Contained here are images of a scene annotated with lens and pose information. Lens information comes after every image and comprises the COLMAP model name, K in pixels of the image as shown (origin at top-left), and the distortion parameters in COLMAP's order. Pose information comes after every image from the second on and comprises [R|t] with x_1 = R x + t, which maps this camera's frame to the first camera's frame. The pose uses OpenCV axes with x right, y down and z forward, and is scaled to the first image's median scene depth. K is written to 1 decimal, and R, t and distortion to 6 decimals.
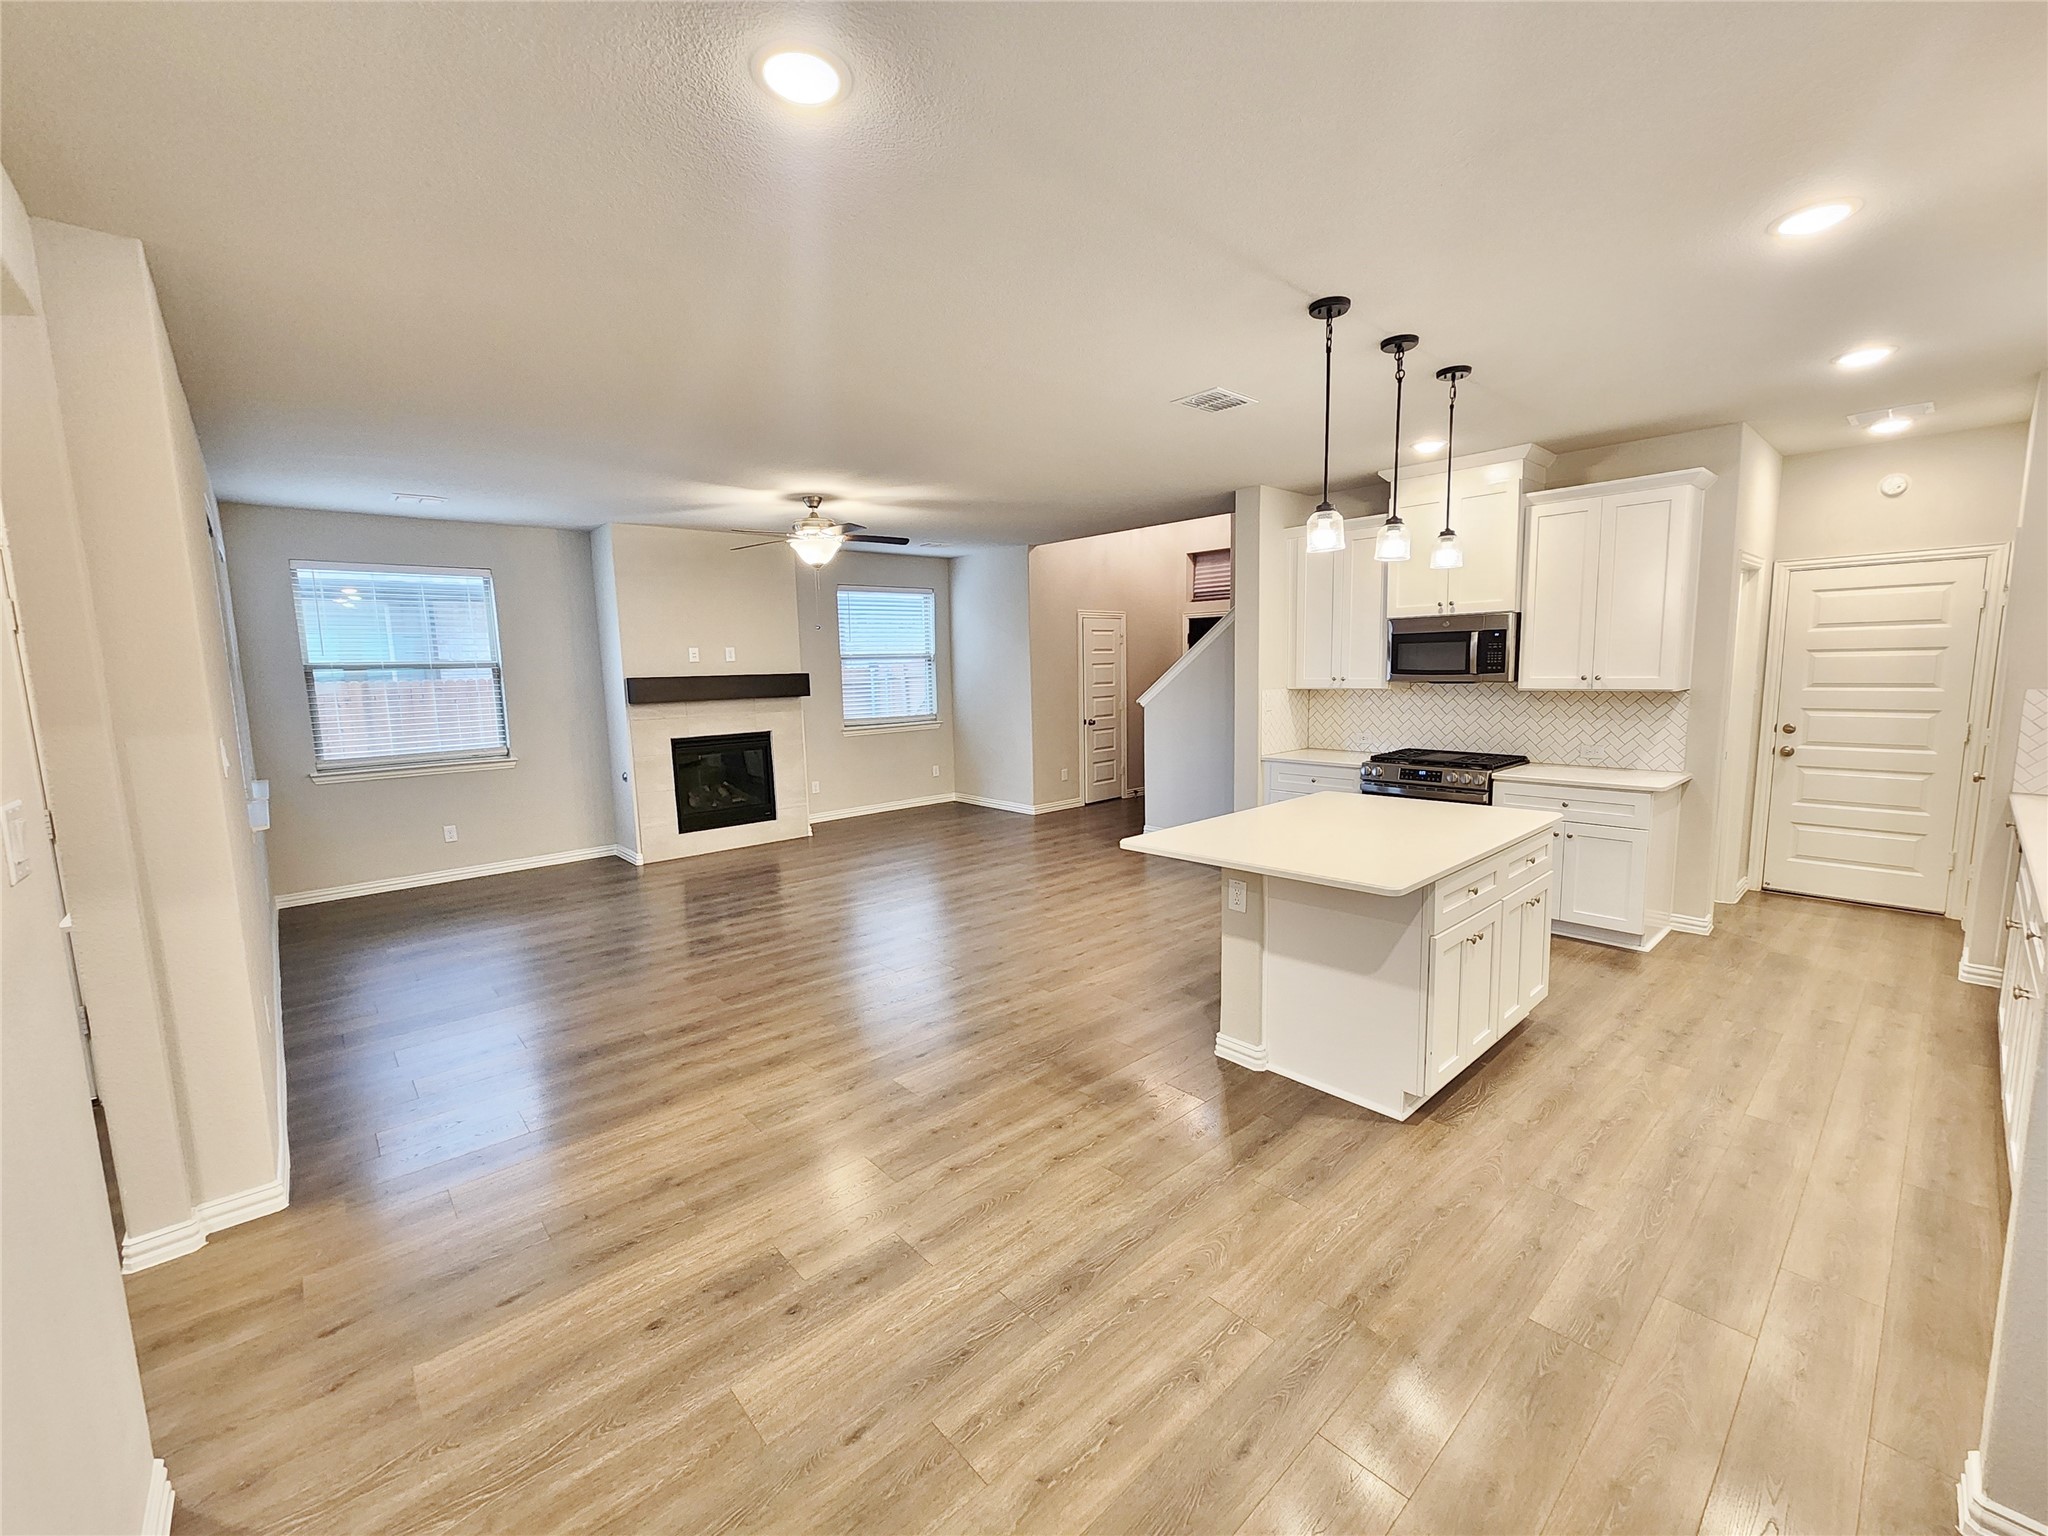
lens RADIAL K [[838.9, 0, 1033.8], [0, 838.9, 771.8], [0, 0, 1]] dist [-0.001595, 0.000604]
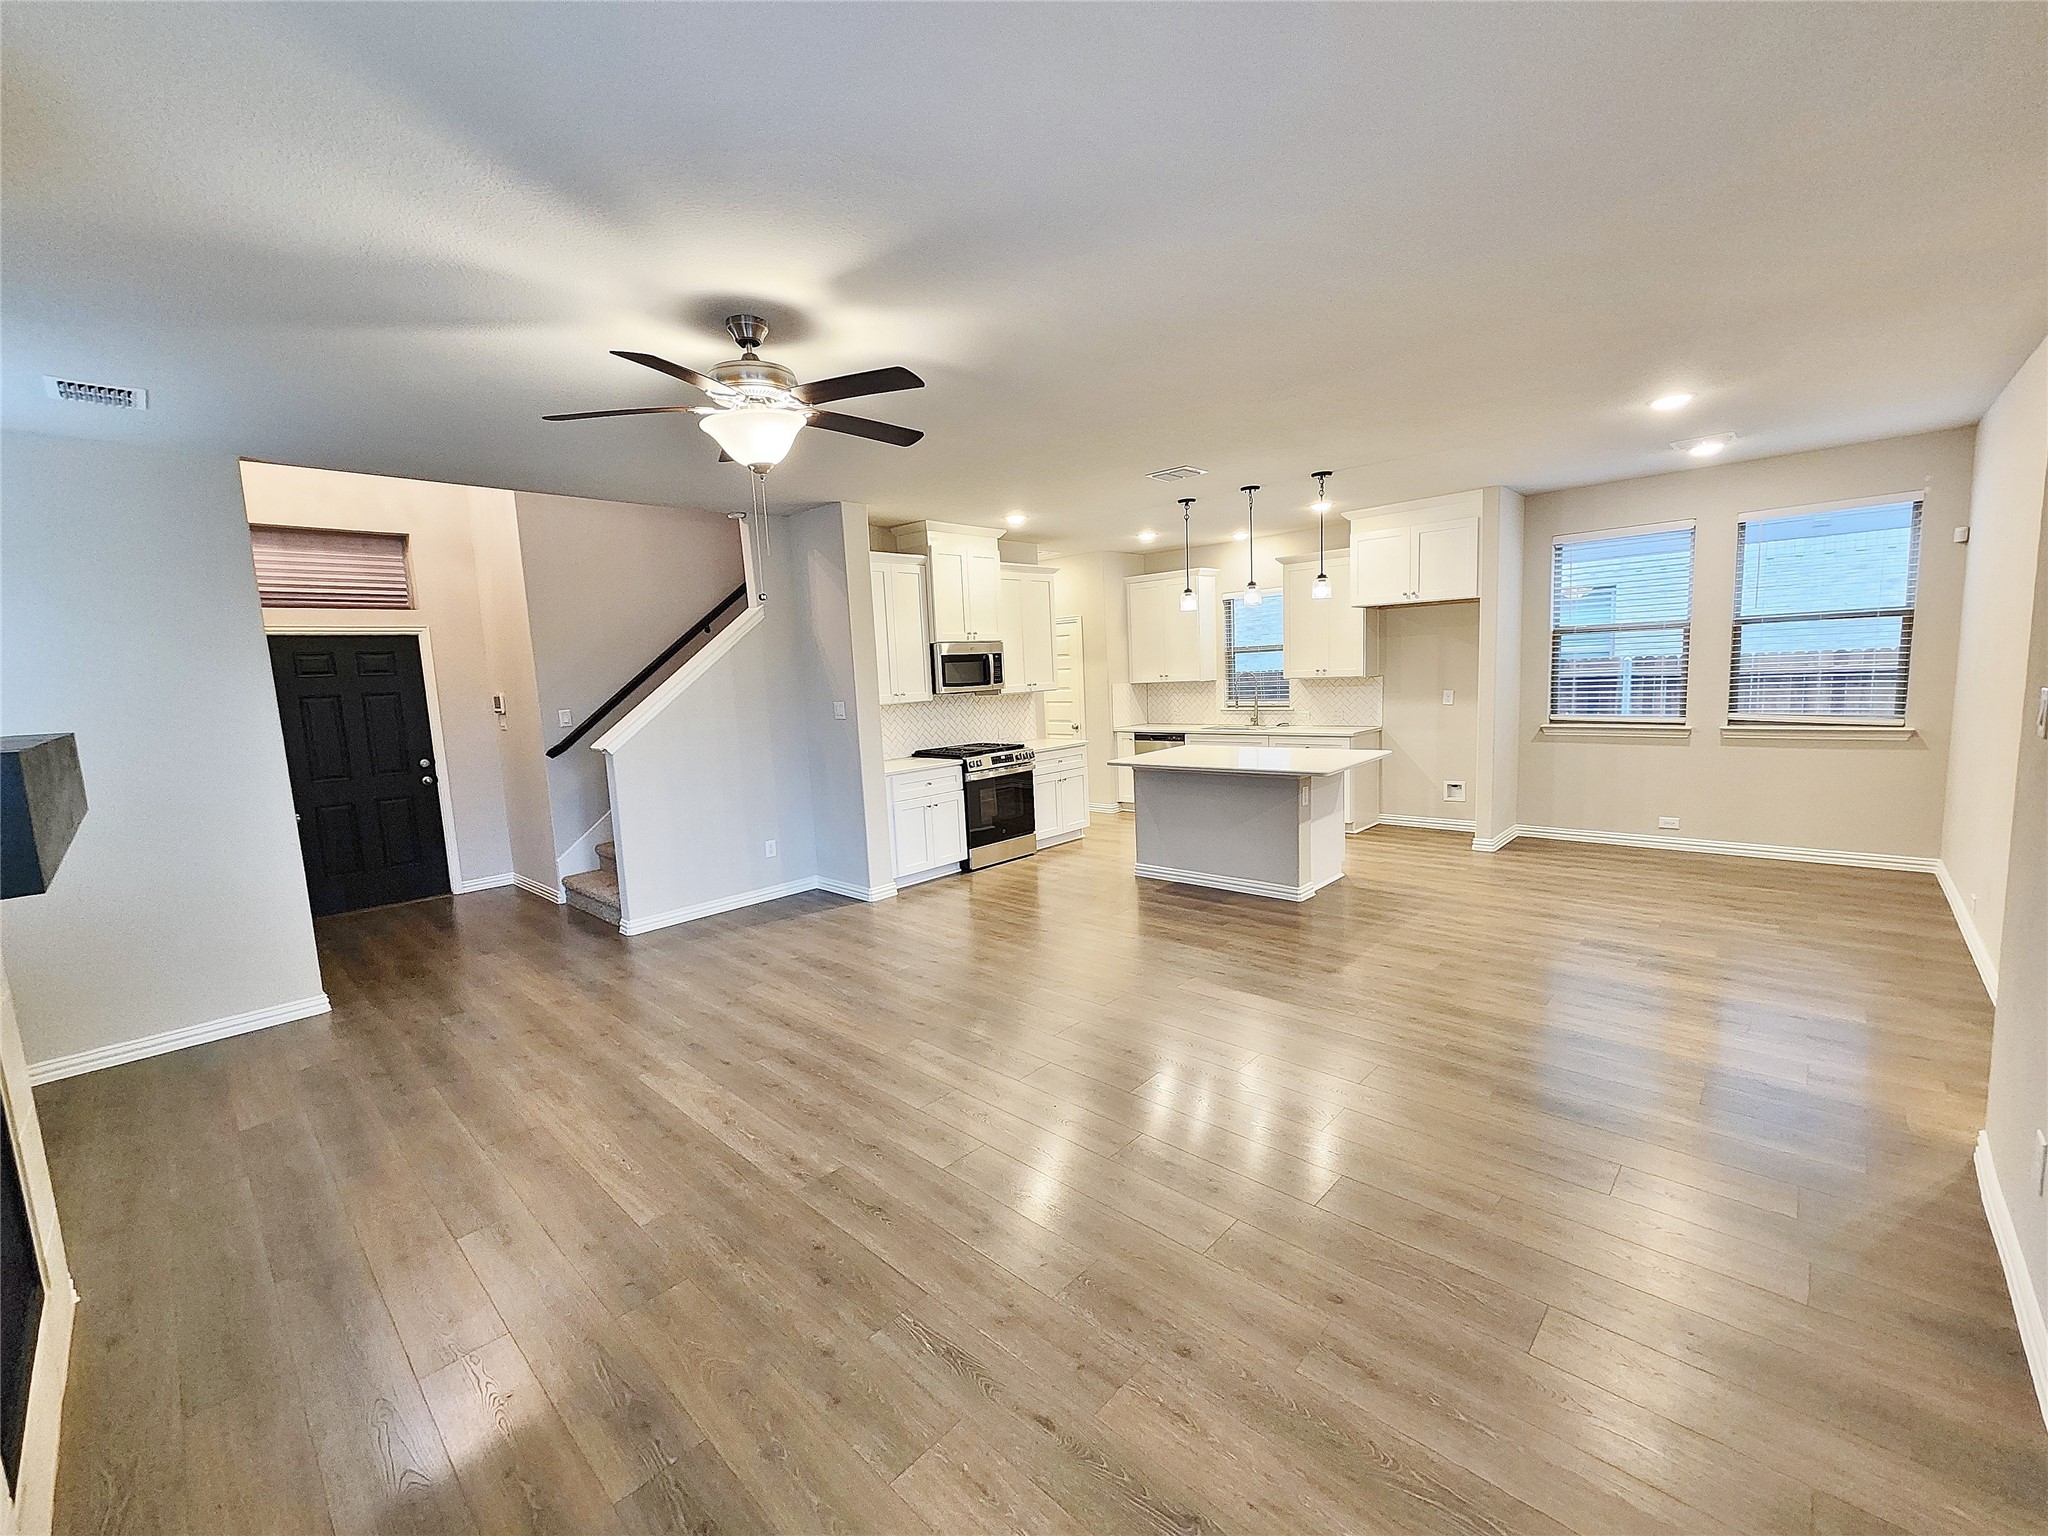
lens RADIAL K [[838.9, 0, 1033.8], [0, 838.9, 771.8], [0, 0, 1]] dist [-0.001595, 0.000604]
pose [[-0.080124, -0.097075, 0.992047, -0.811820], [0.178051, 0.977846, 0.110066, -0.106762], [-0.980754, 0.185454, -0.061064, 0.963915]]
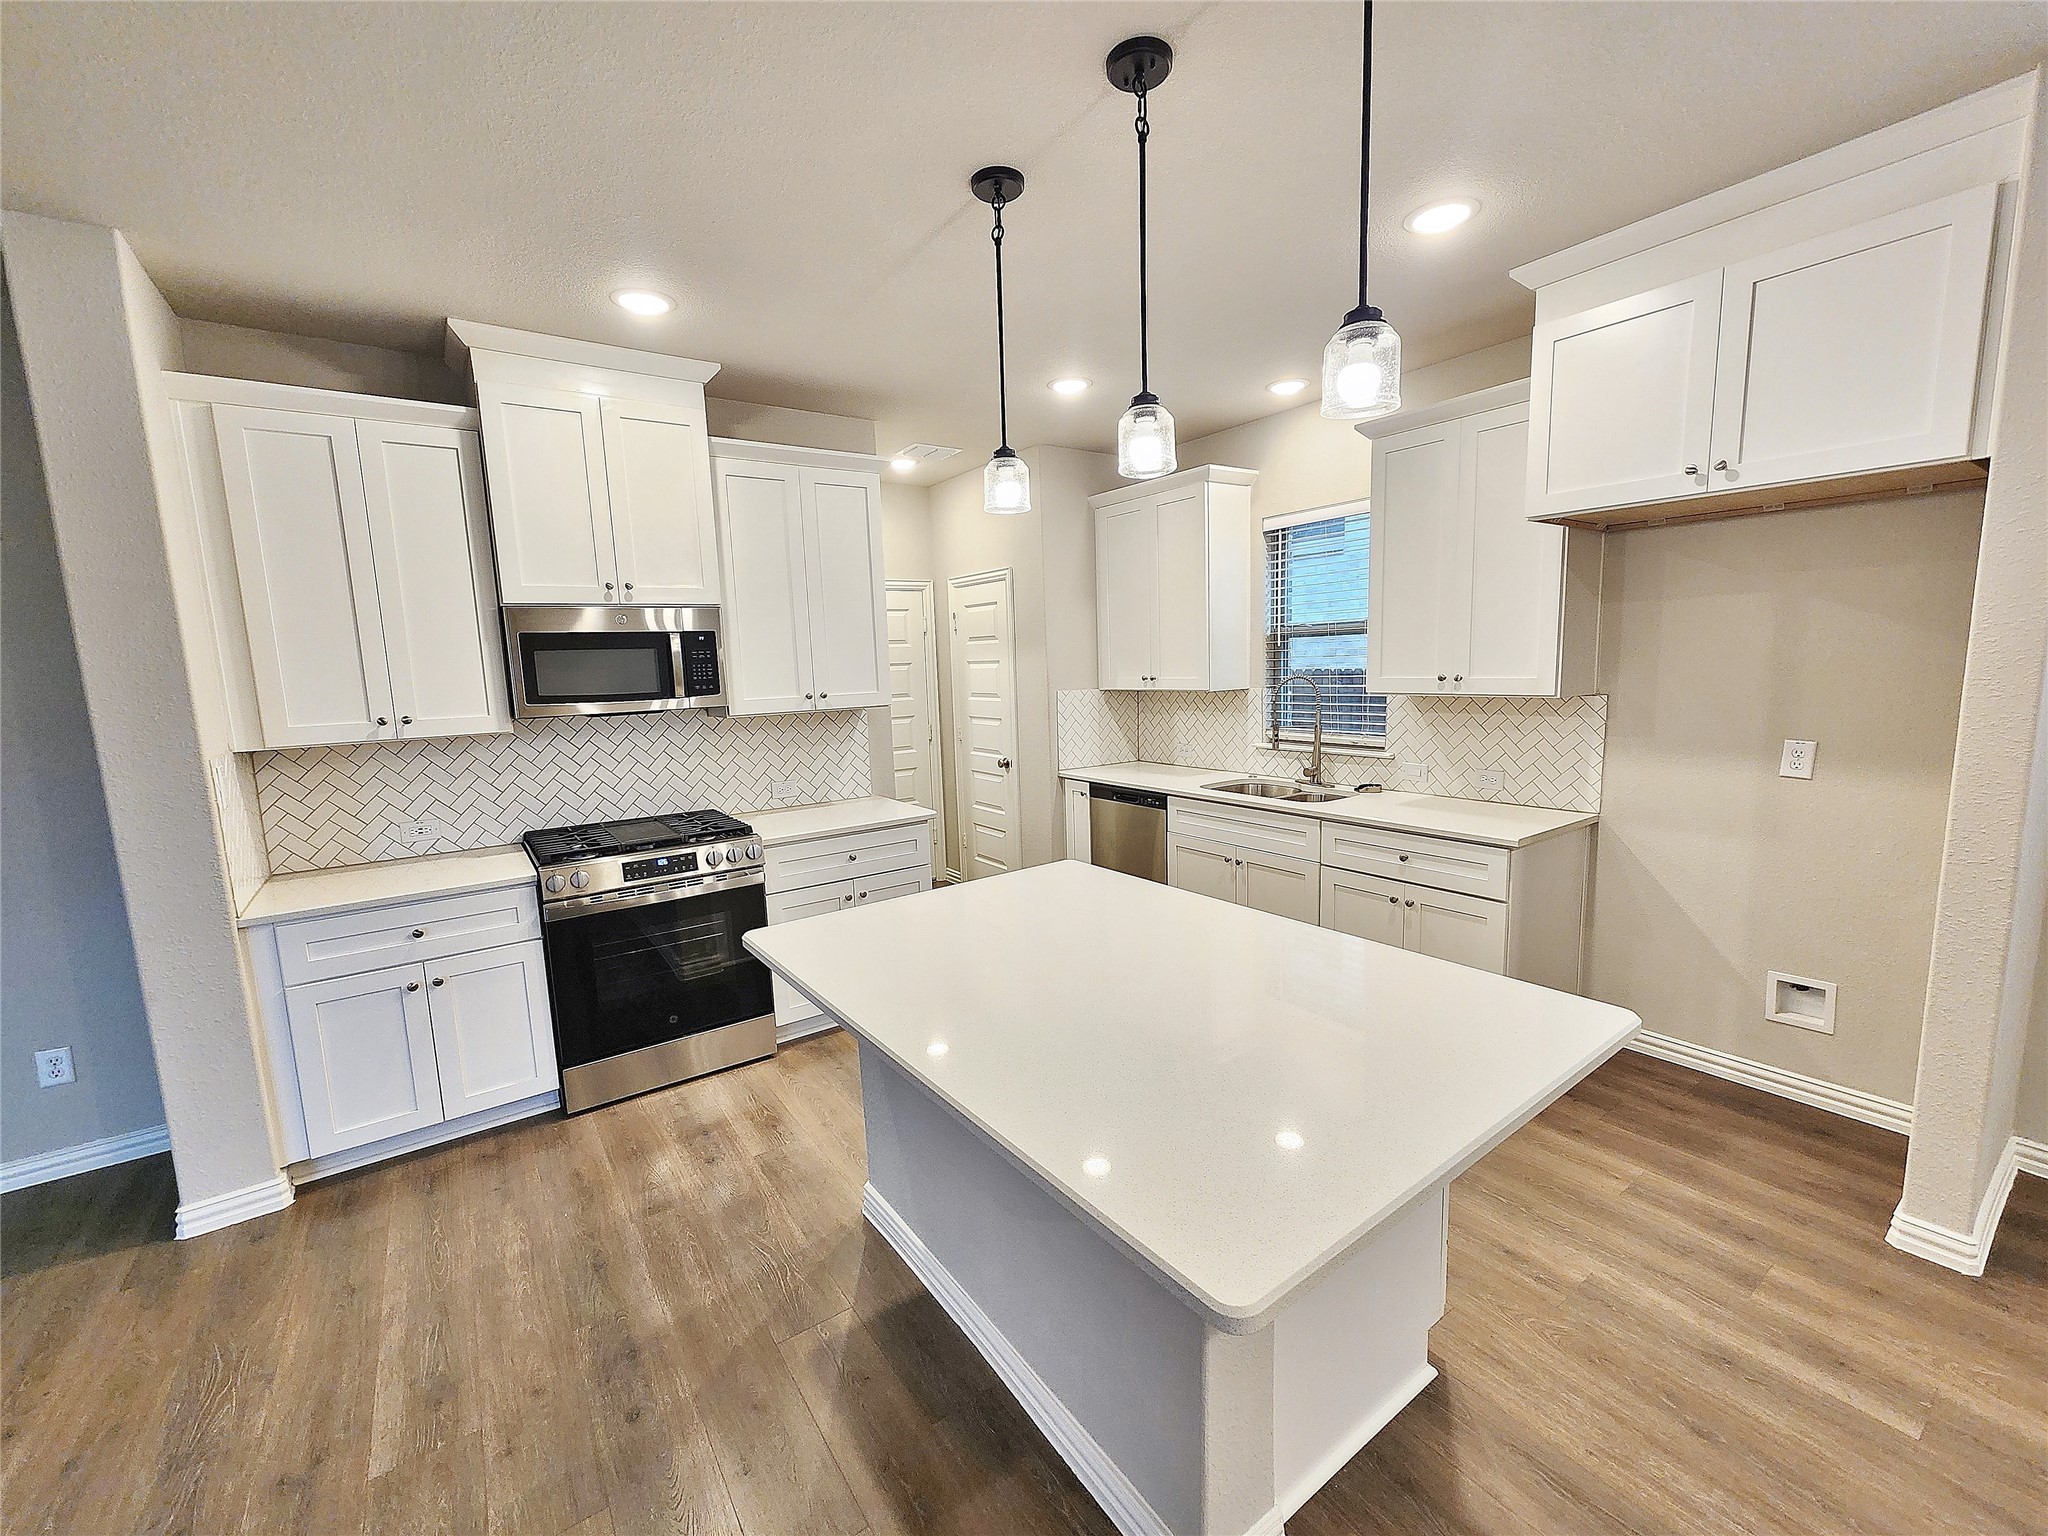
lens RADIAL K [[838.9, 0, 1033.8], [0, 838.9, 771.8], [0, 0, 1]] dist [-0.001595, 0.000604]
pose [[0.117725, -0.115259, 0.986335, -0.086667], [0.159846, 0.982489, 0.095731, -0.072248], [-0.980097, 0.146391, 0.134087, 0.600911]]
